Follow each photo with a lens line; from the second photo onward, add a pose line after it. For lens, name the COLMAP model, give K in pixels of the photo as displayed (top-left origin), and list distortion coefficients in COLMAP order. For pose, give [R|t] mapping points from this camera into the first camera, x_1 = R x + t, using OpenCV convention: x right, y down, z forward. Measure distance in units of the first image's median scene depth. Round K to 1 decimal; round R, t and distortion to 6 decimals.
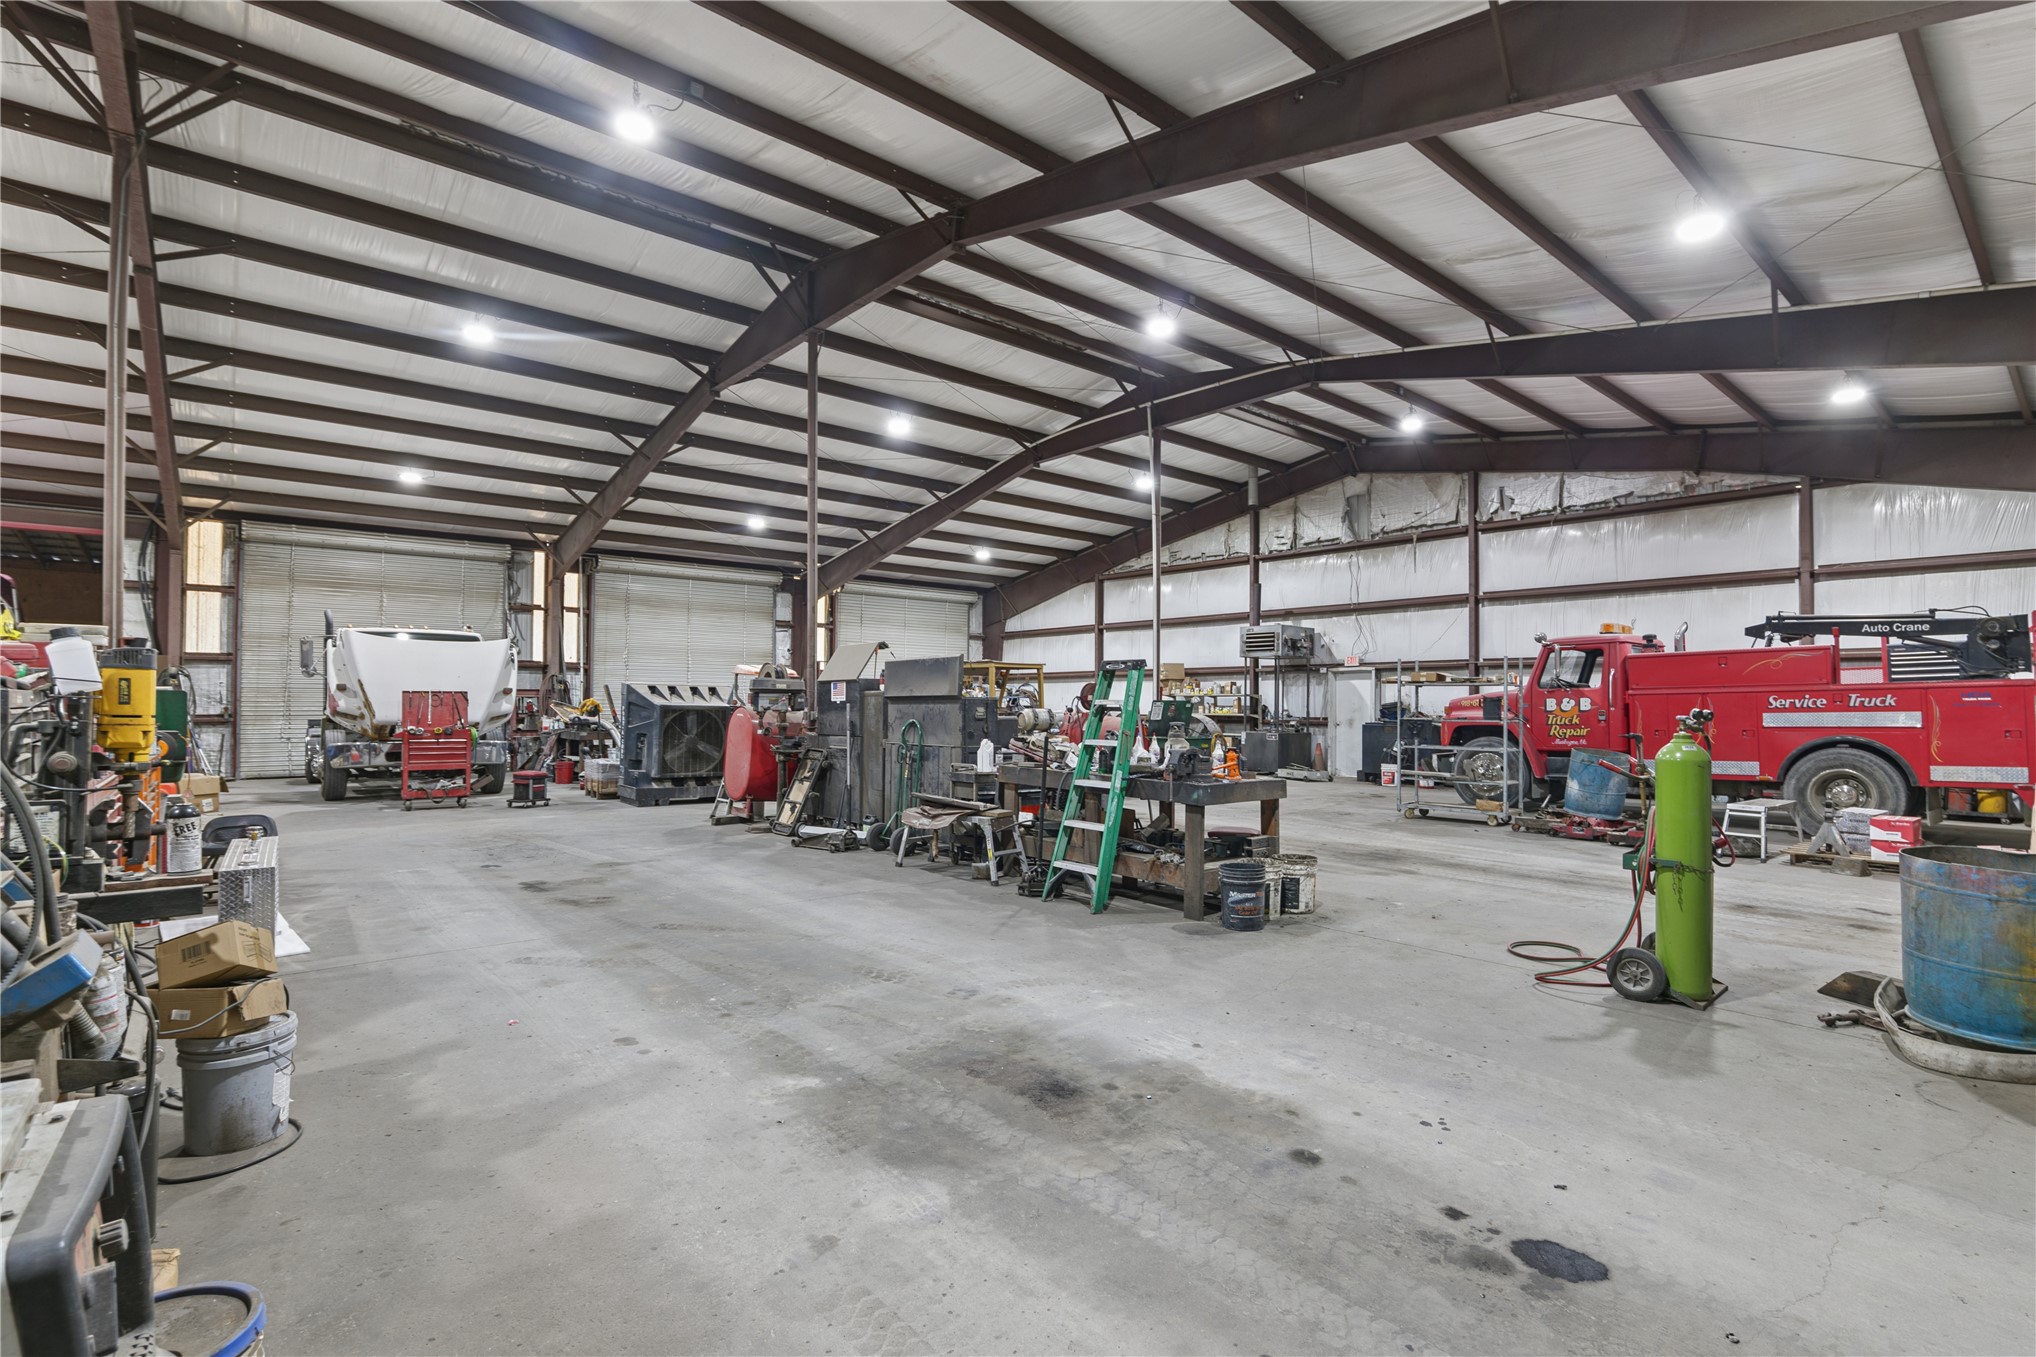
lens RADIAL K [[954.4, 0, 1018.0], [0, 954.4, 678.5], [0, 0, 1]] dist [-0.016232, 0.001404]
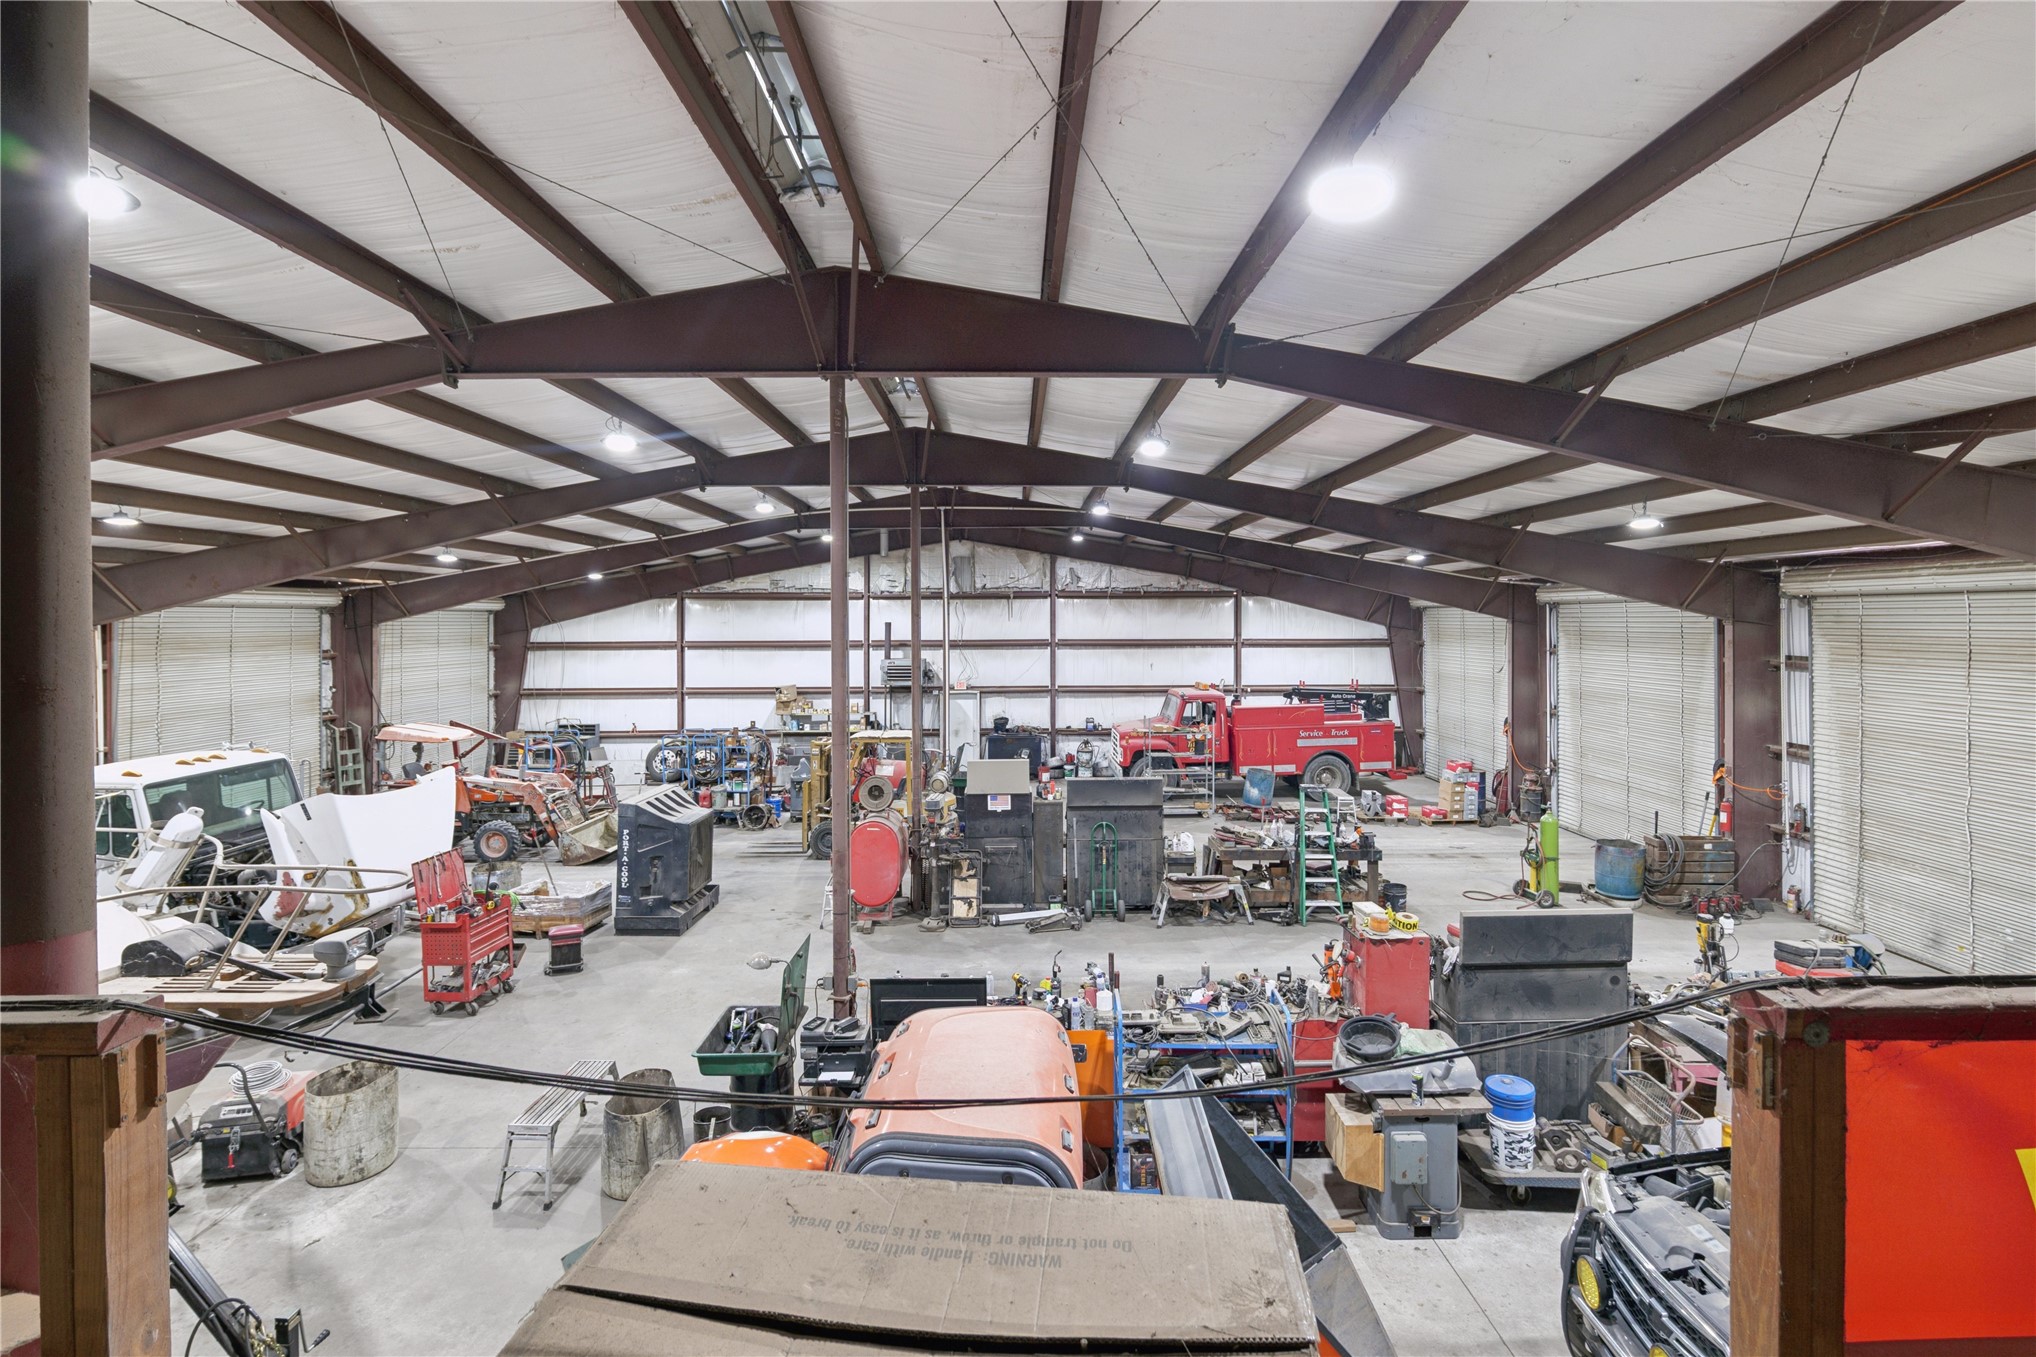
lens RADIAL K [[981.6, 0, 1018.4], [0, 981.6, 619.9], [0, 0, 1]] dist [-0.015817, 0.000976]
pose [[0.641873, -0.009234, 0.766755, -0.557792], [-0.009756, 0.999748, 0.020207, -0.121550], [-0.766749, -0.020451, 0.641622, 0.076669]]
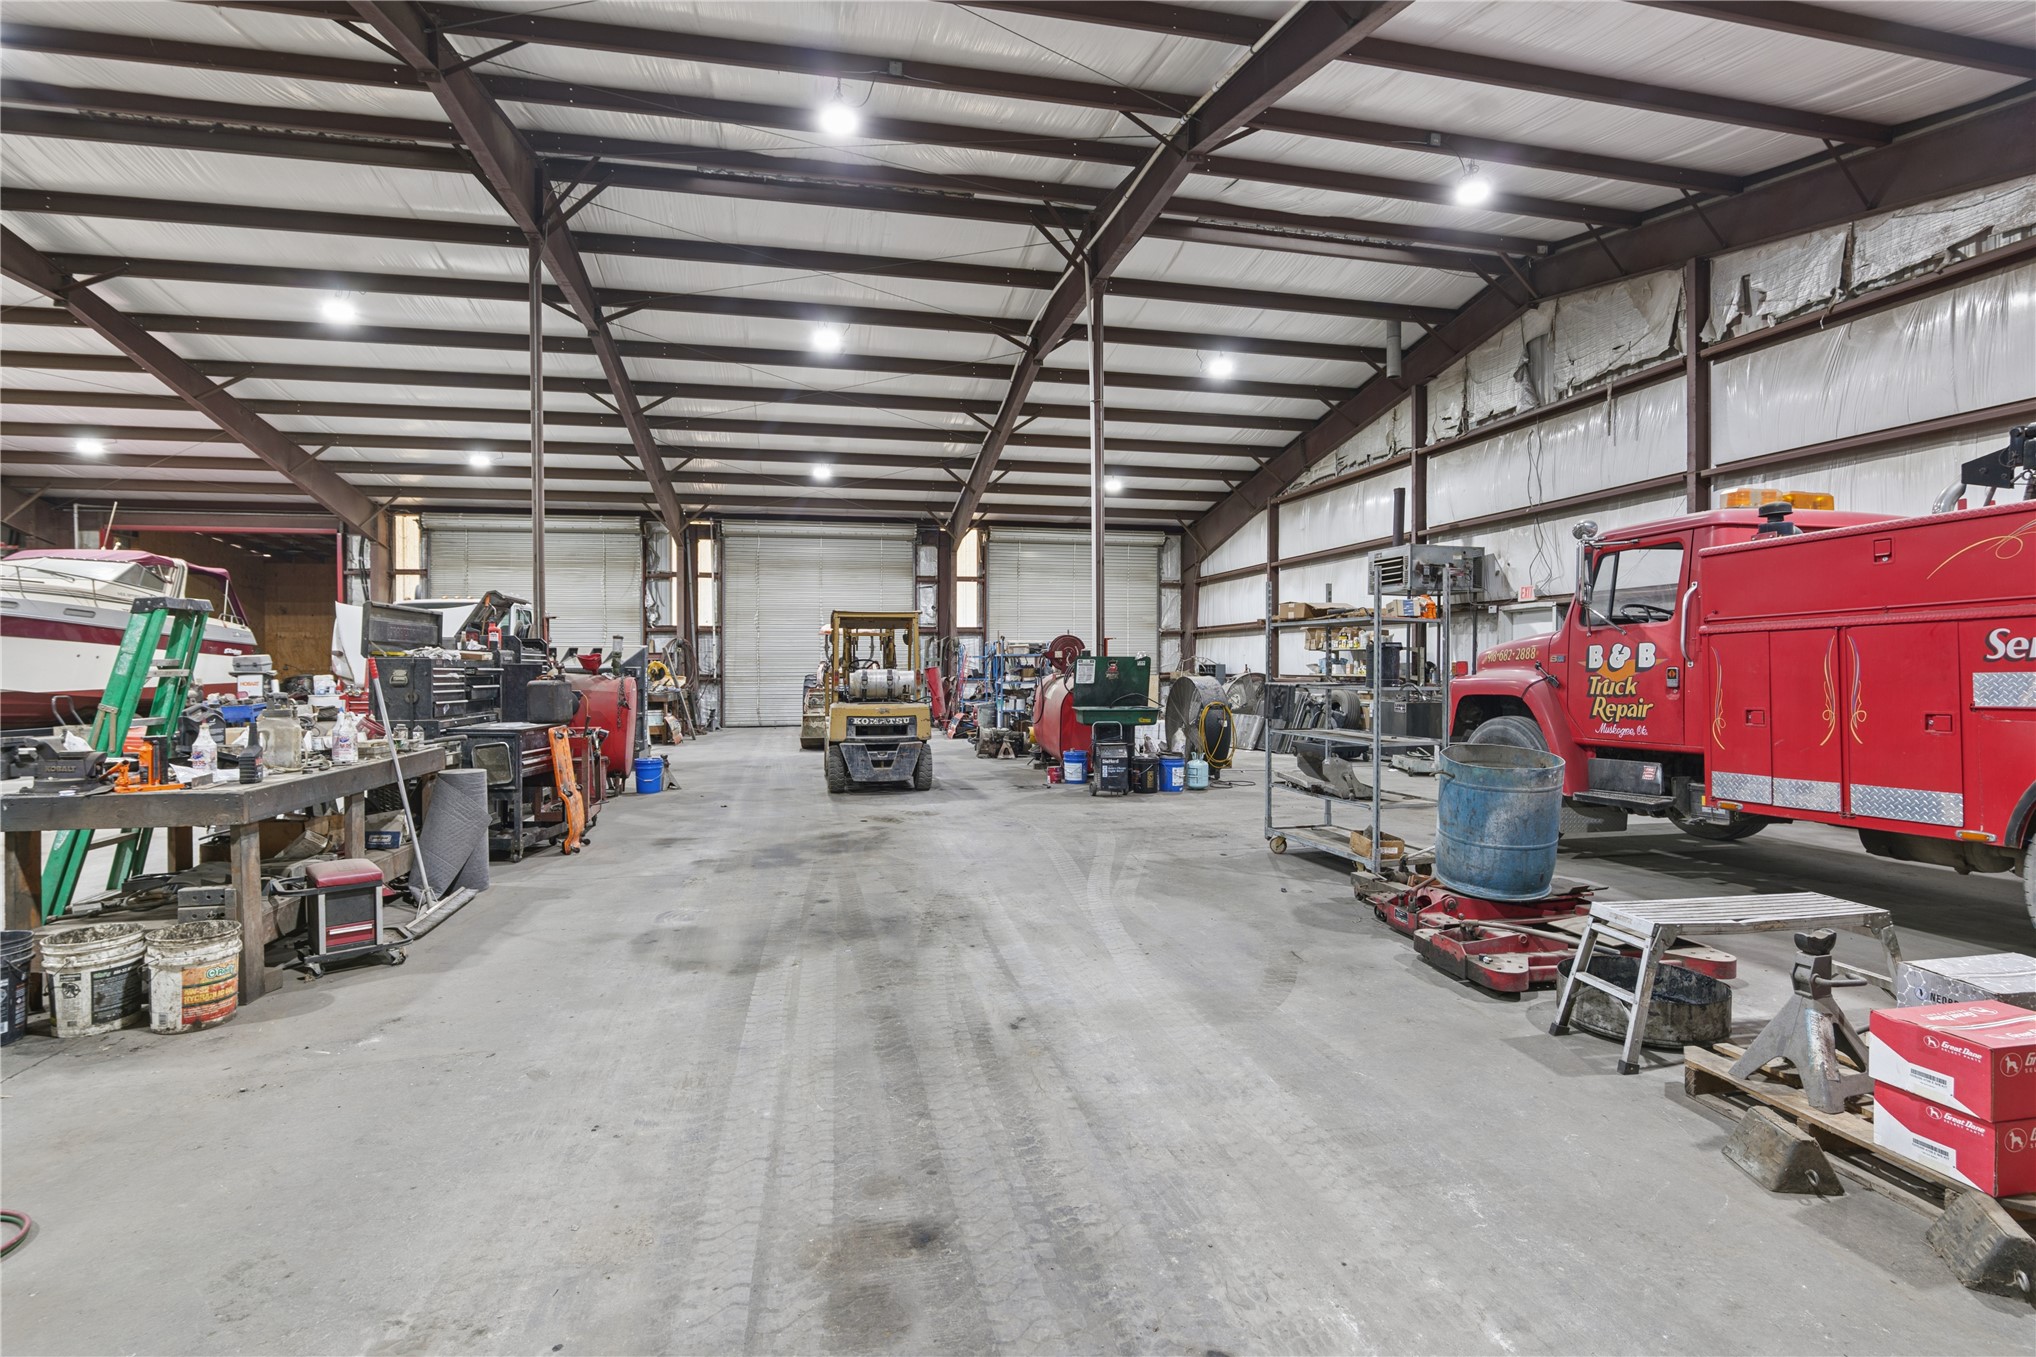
lens RADIAL K [[941.6, 0, 1014.6], [0, 941.6, 600.0], [0, 0, 1]] dist [-0.024660, 0.000548]
pose [[0.887204, -0.039032, -0.459723, 0.293883], [0.020459, 0.998763, -0.045315, 0.007807], [0.460923, 0.030799, 0.886906, 0.247363]]
